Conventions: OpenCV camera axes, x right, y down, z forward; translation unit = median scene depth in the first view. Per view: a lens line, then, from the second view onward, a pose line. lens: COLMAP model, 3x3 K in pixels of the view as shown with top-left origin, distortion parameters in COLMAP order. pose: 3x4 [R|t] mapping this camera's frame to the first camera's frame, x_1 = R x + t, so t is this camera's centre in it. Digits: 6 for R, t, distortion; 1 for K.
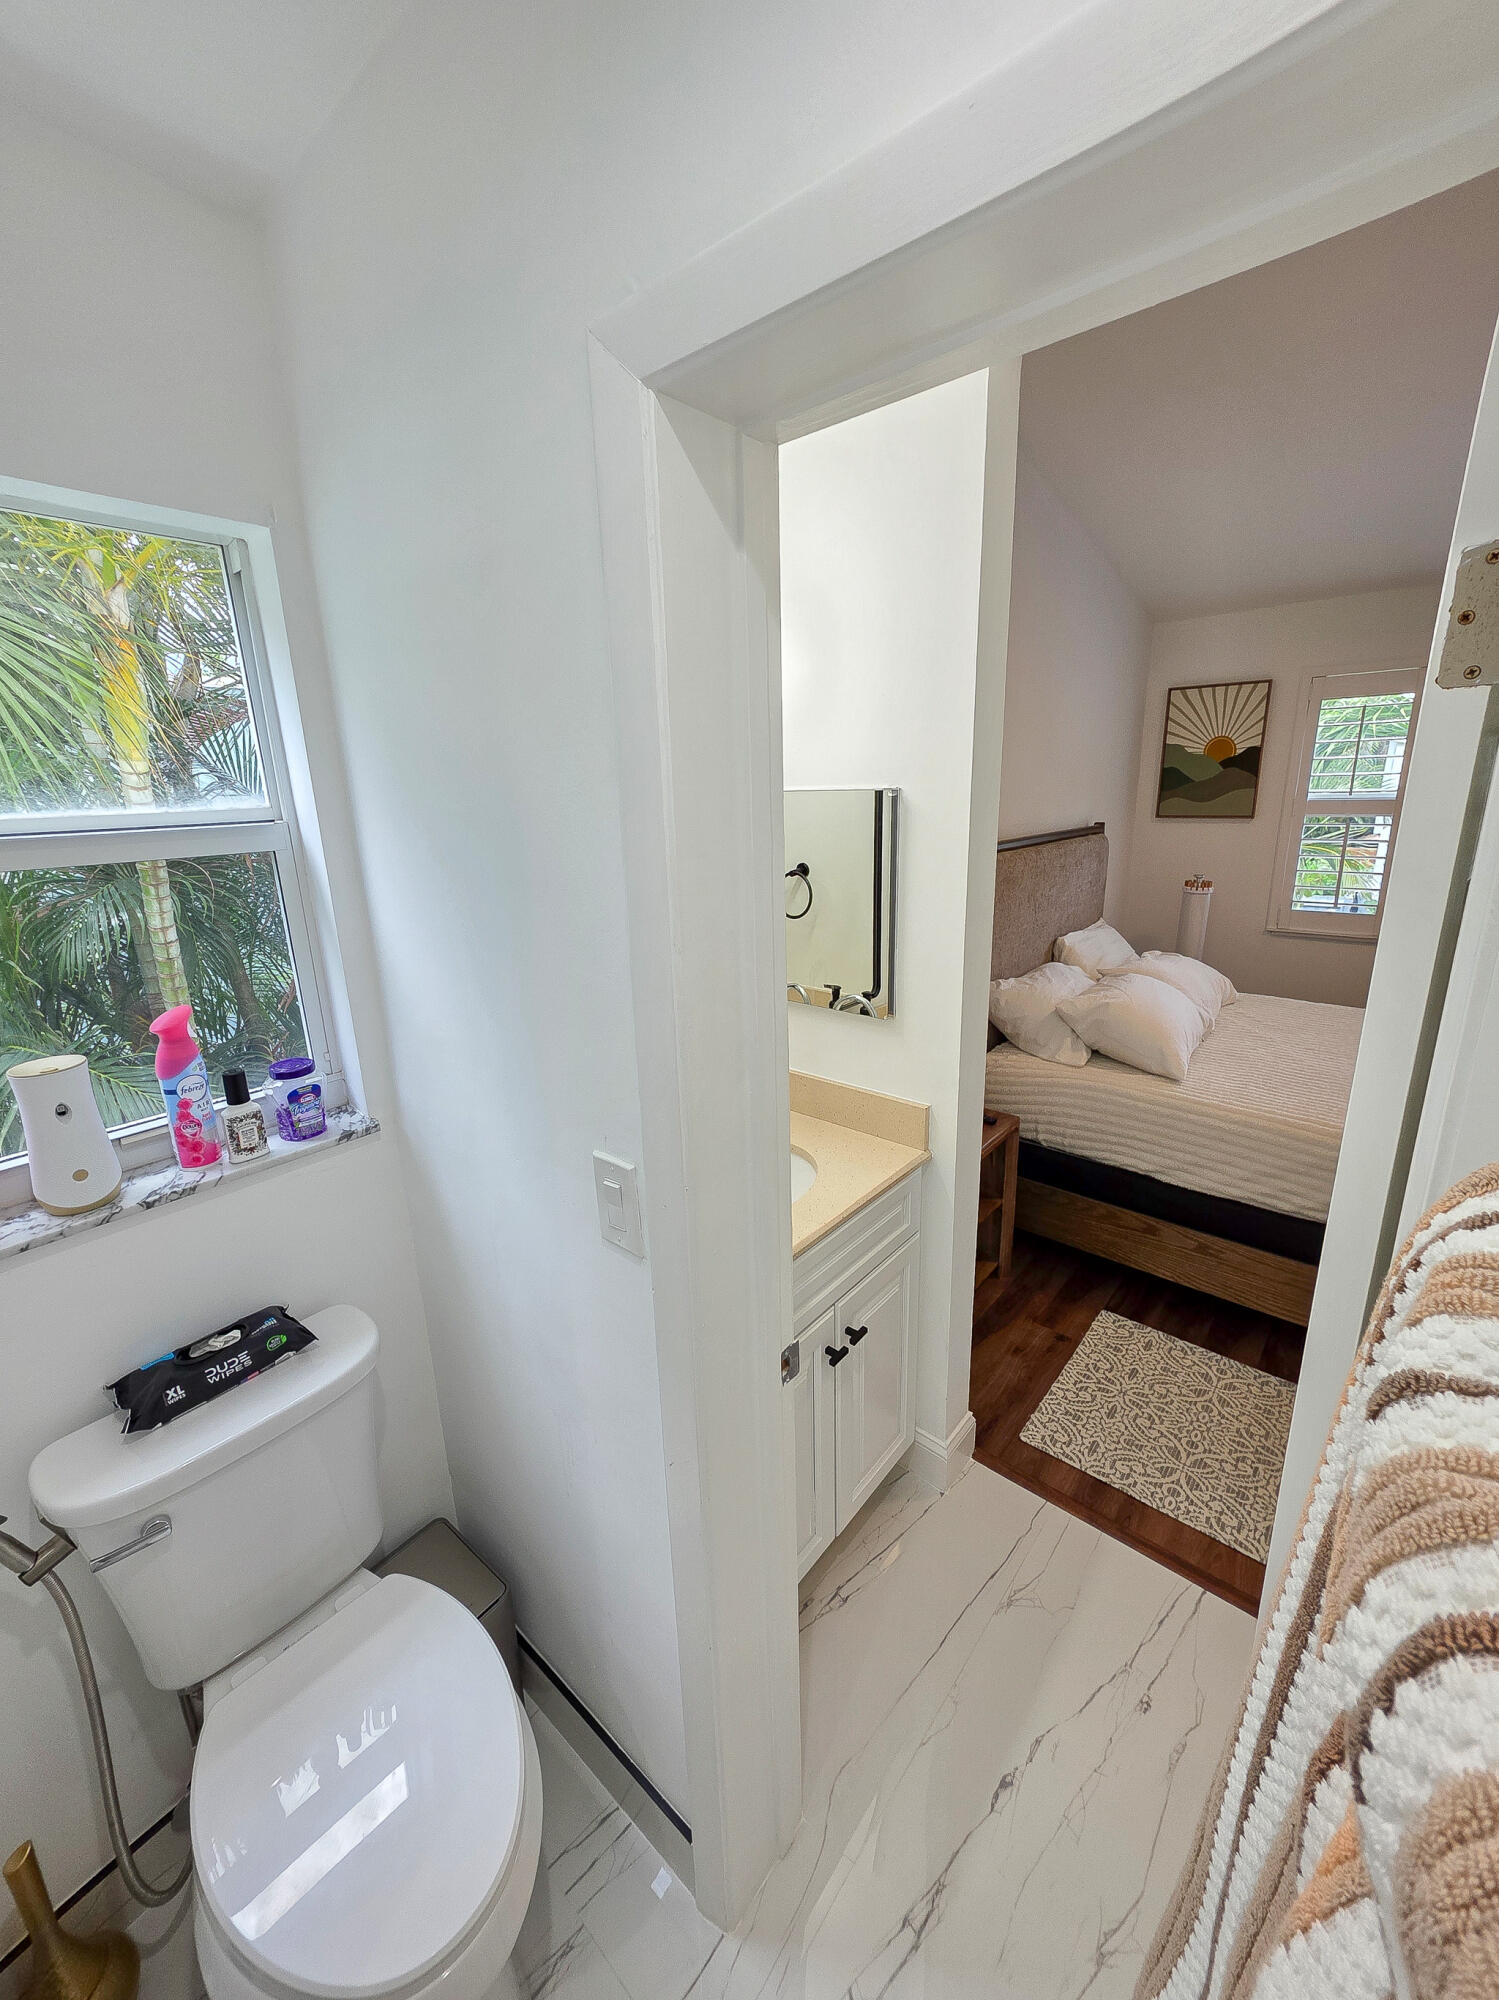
lens RADIAL K [[803.9, 0, 758.3], [0, 803.9, 1000.7], [0, 0, 1]] dist [0.001464, 0.001127]
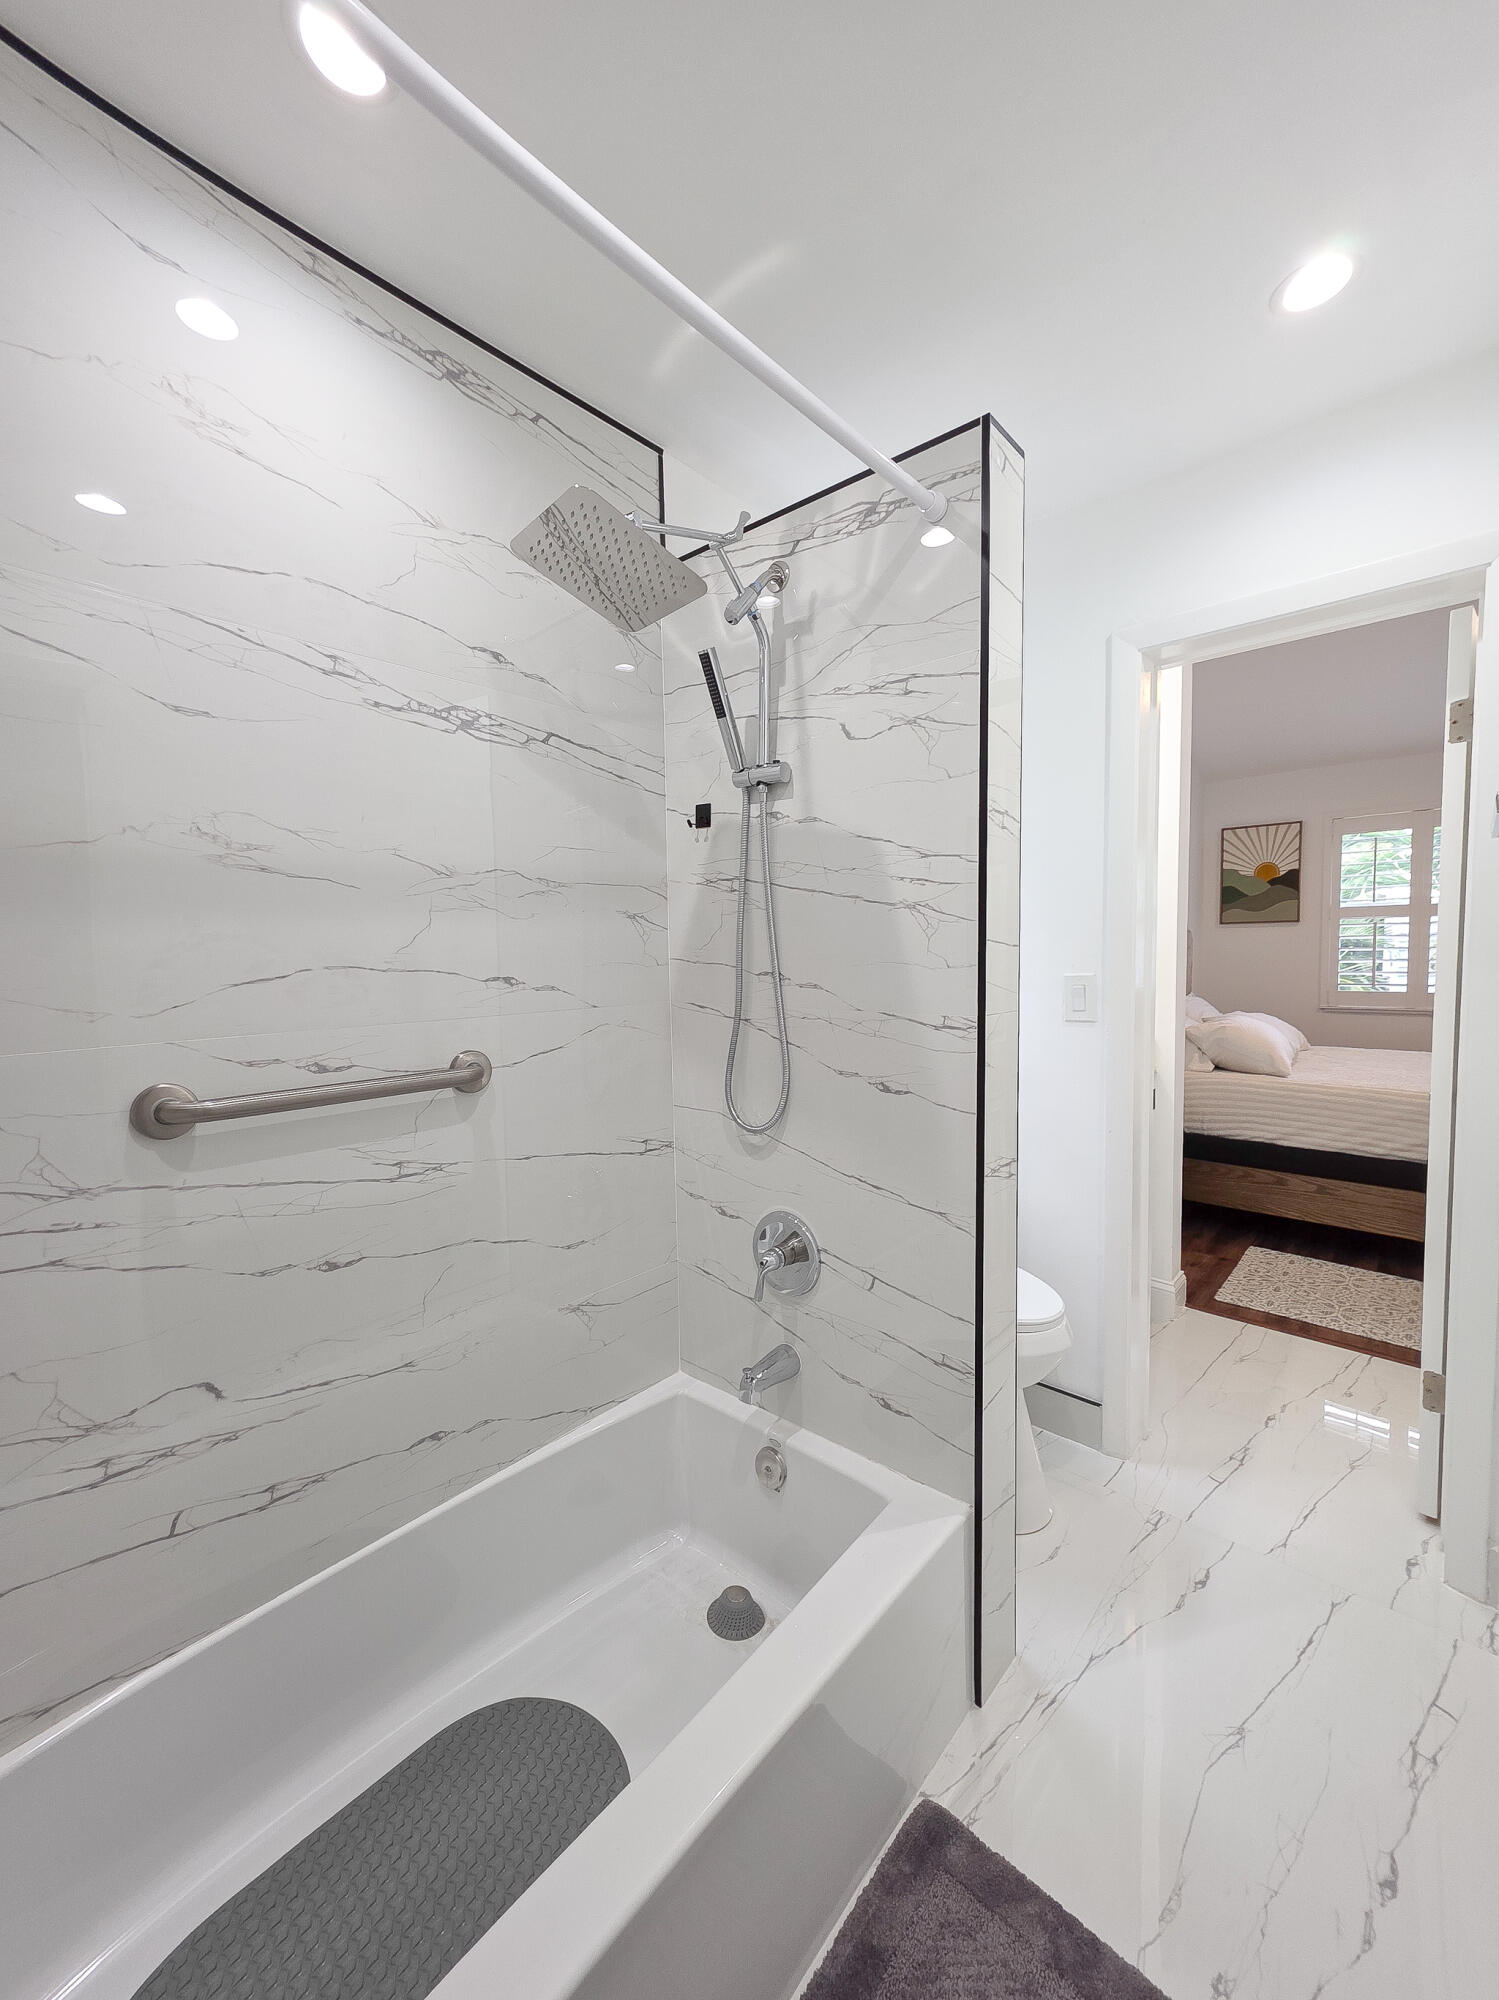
lens RADIAL K [[803.9, 0, 751.6], [0, 803.9, 988.3], [0, 0, 1]] dist [0.001464, 0.001127]
pose [[0.999708, 0.015335, -0.018679, -0.361930], [-0.018912, 0.977614, -0.209553, 0.248302], [0.015048, 0.209846, 0.977619, -0.389925]]
